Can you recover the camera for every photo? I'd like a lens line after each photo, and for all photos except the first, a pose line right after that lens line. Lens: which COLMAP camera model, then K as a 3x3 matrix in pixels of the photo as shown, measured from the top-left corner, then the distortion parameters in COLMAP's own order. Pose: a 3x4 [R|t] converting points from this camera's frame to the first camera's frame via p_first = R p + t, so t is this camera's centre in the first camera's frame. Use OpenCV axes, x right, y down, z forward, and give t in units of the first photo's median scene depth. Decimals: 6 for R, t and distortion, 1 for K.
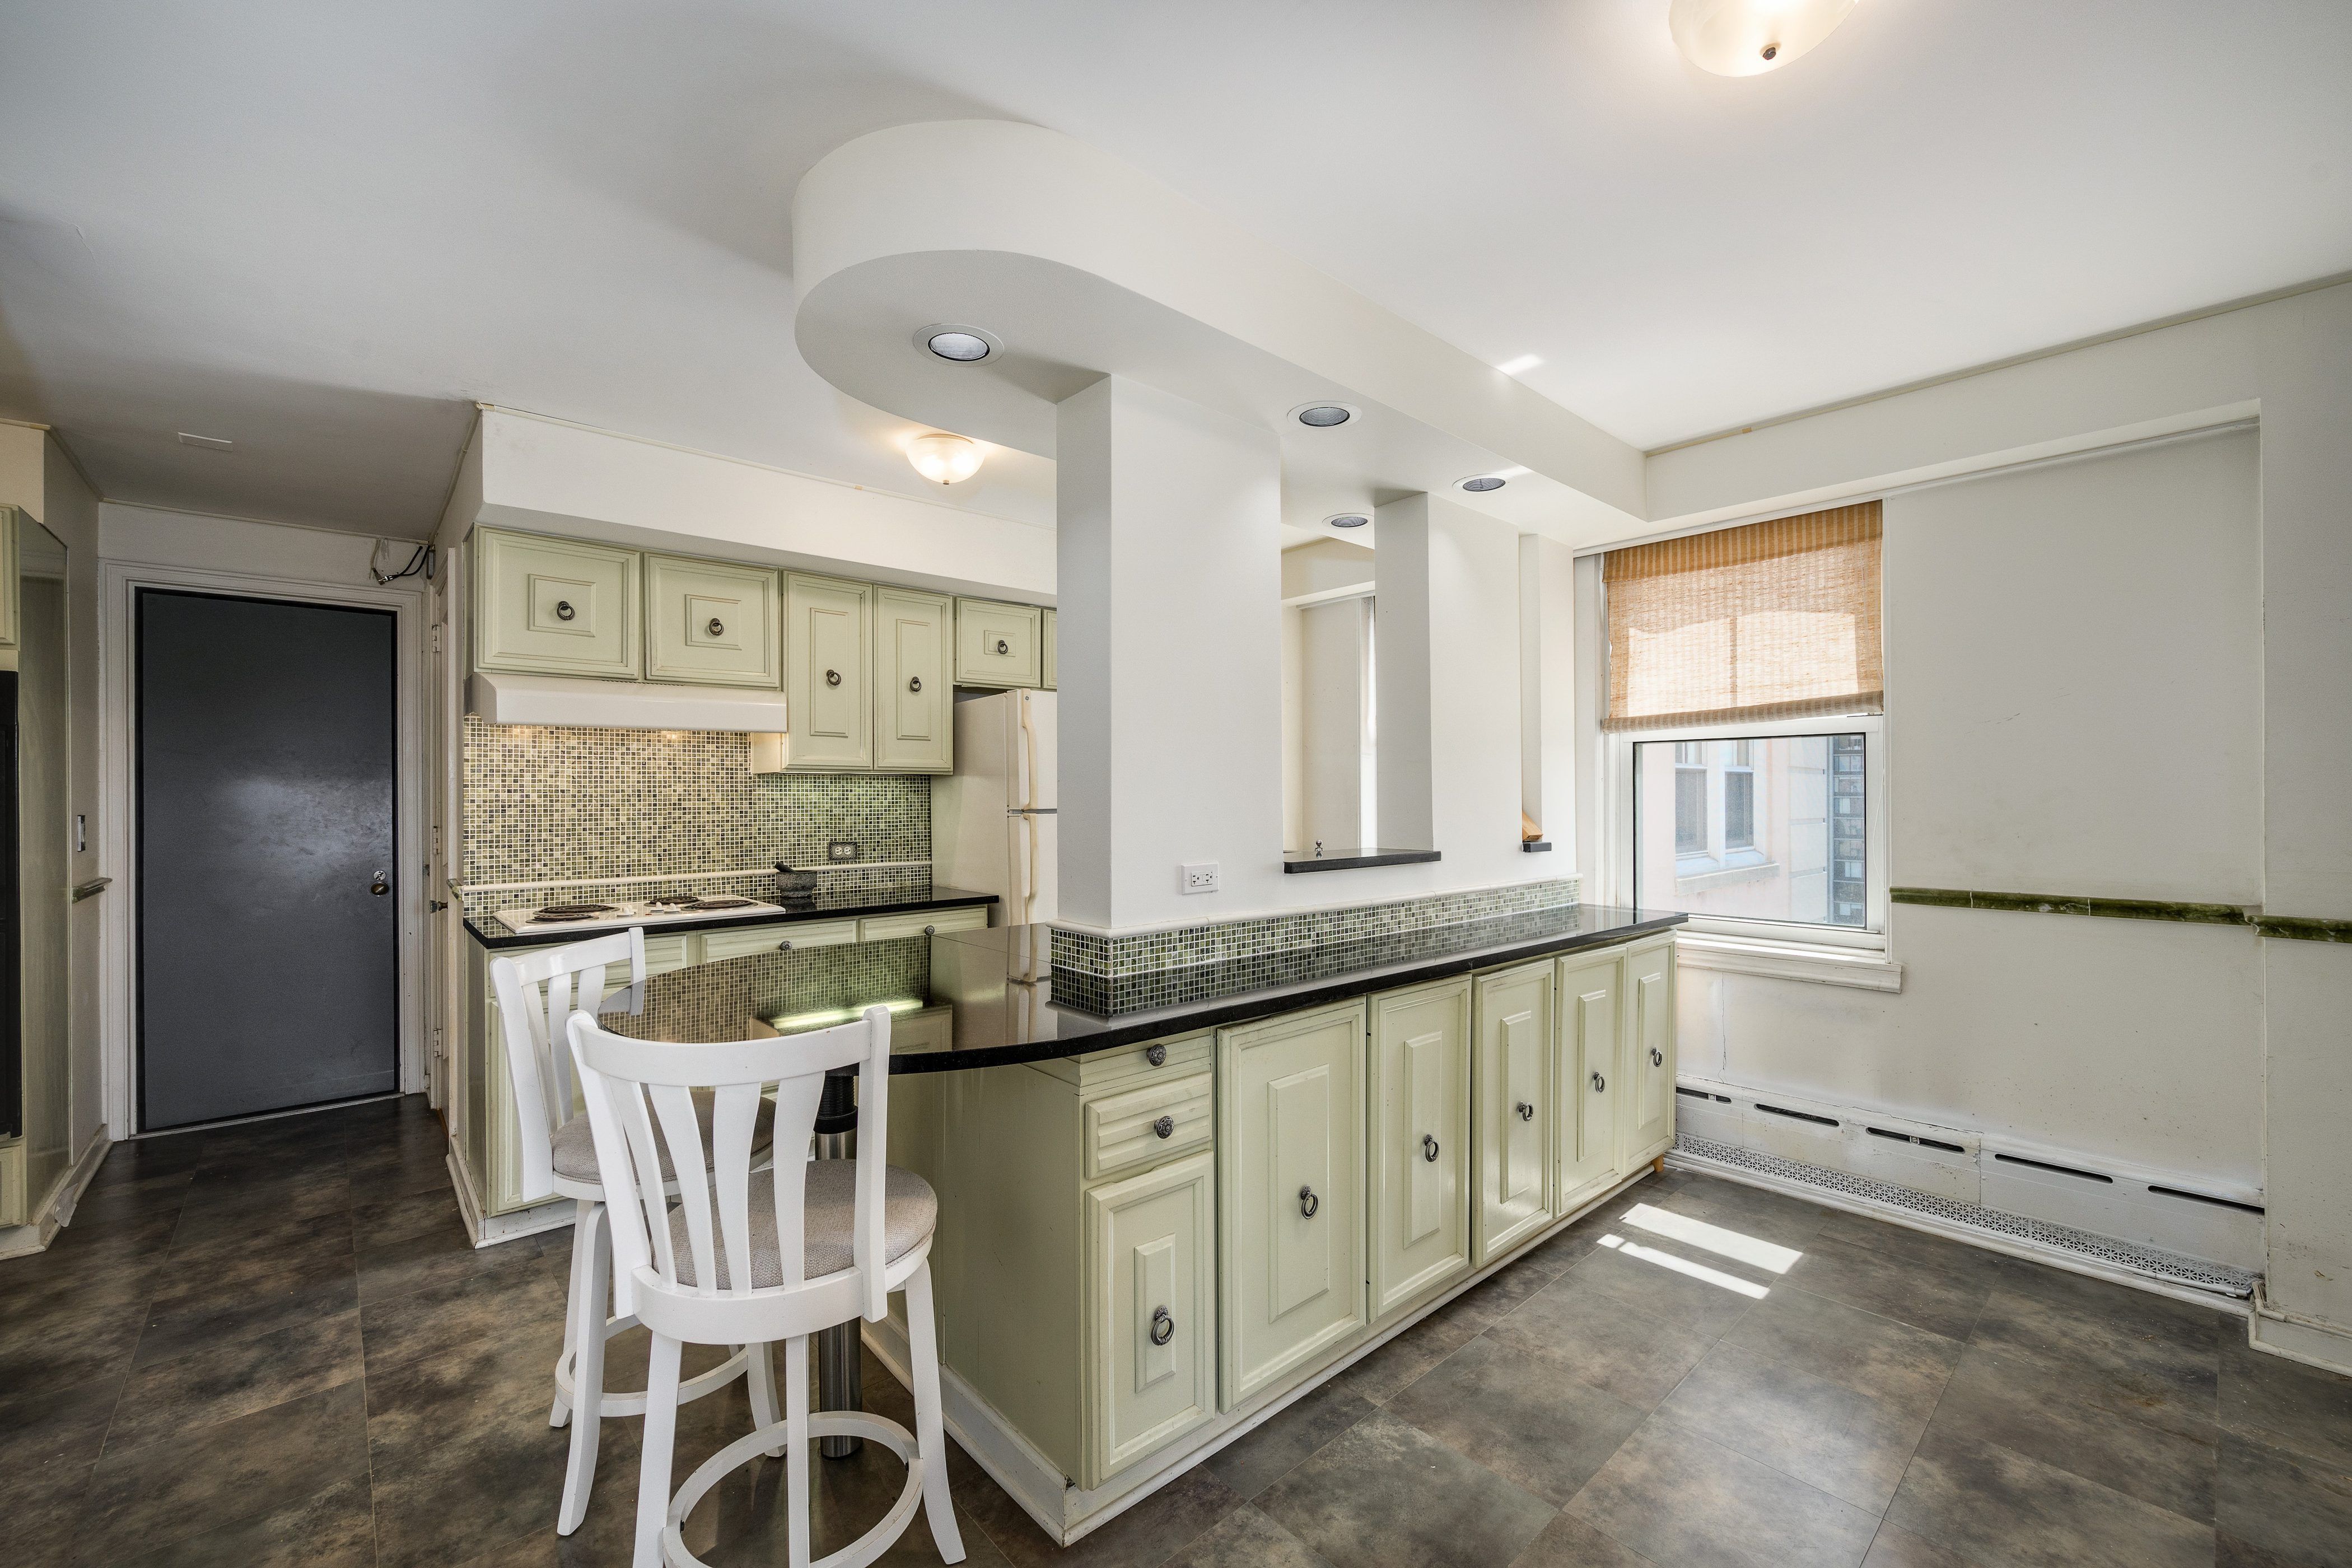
lens RADIAL K [[972.1, 0, 1201.5], [0, 972.1, 803.8], [0, 0, 1]] dist [-0.000825, -0.000072]
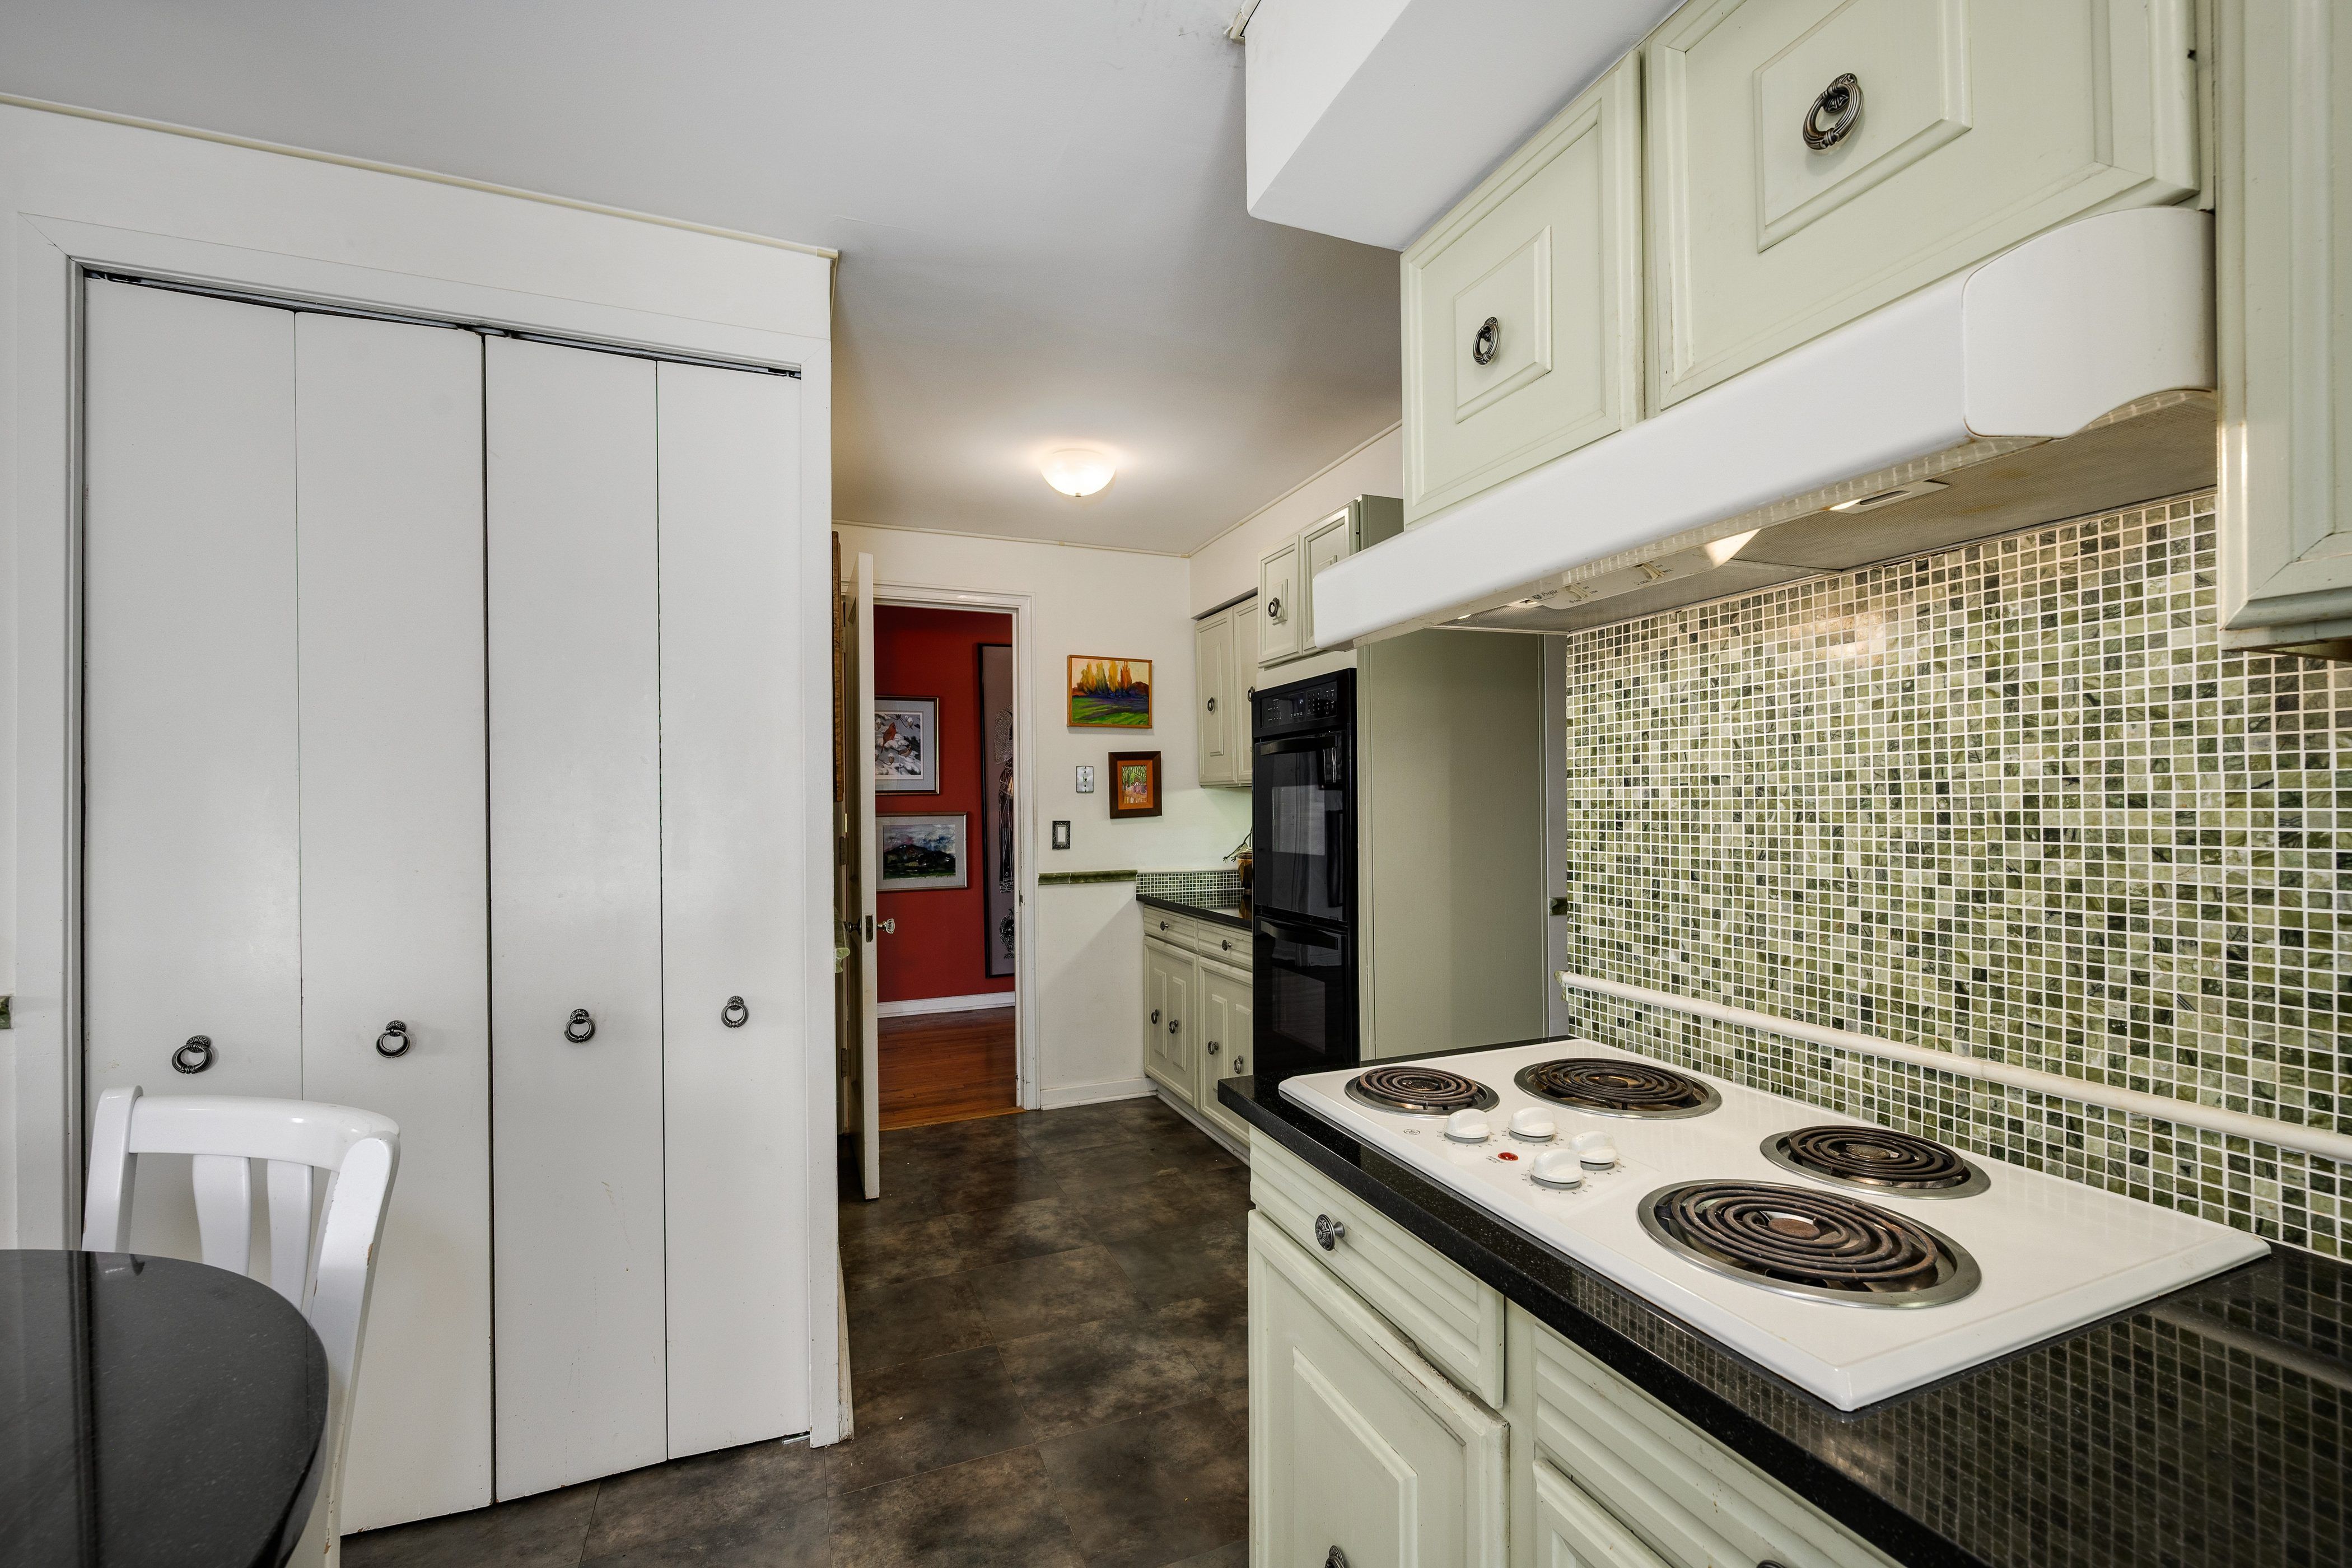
lens RADIAL K [[966.2, 0, 1145.0], [0, 966.2, 803.4], [0, 0, 1]] dist [0.001334, -0.000285]
pose [[-0.358266, 0.008018, -0.933585, -0.206170], [0.004515, 0.999966, 0.006855, -0.007185], [0.933609, -0.001759, -0.358290, 0.935565]]
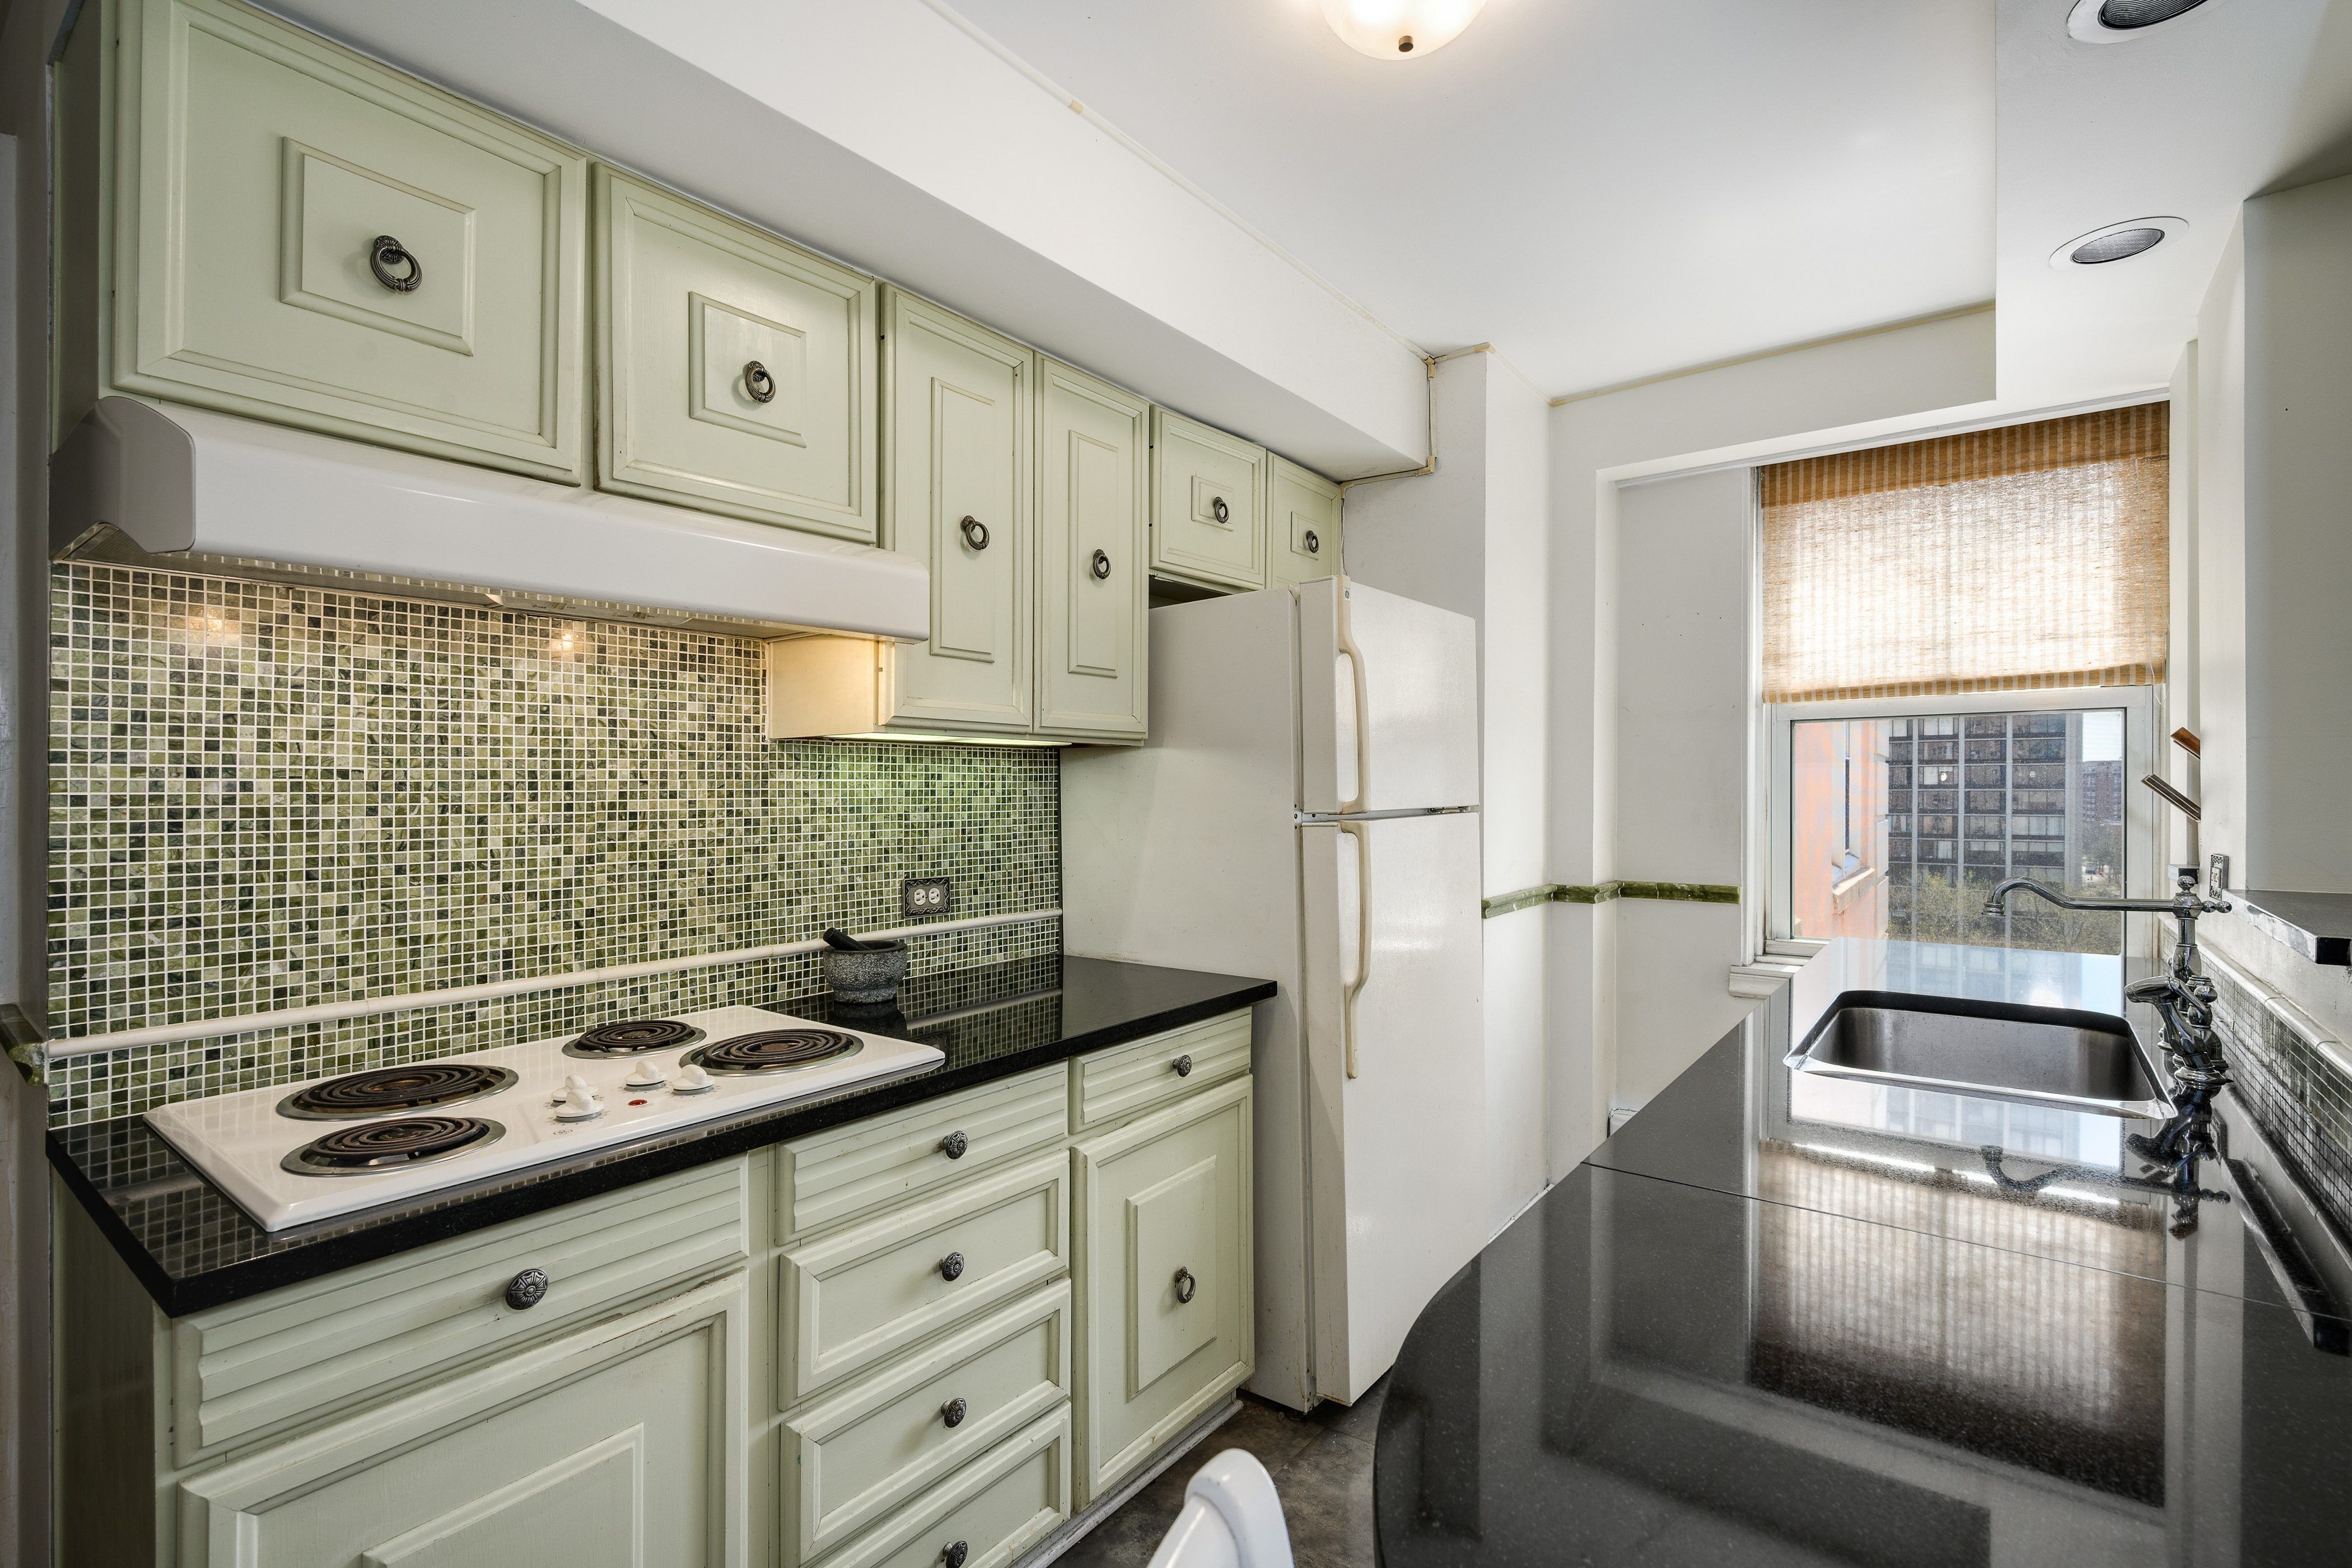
lens RADIAL K [[1071.8, 0, 1178.2], [0, 1071.8, 792.1], [0, 0, 1]] dist [0.000408, 0.000029]
pose [[0.983490, 0.002726, 0.180940, -0.410800], [-0.002587, 0.999996, -0.001007, -0.006156], [-0.180942, 0.000522, 0.983494, 0.522563]]
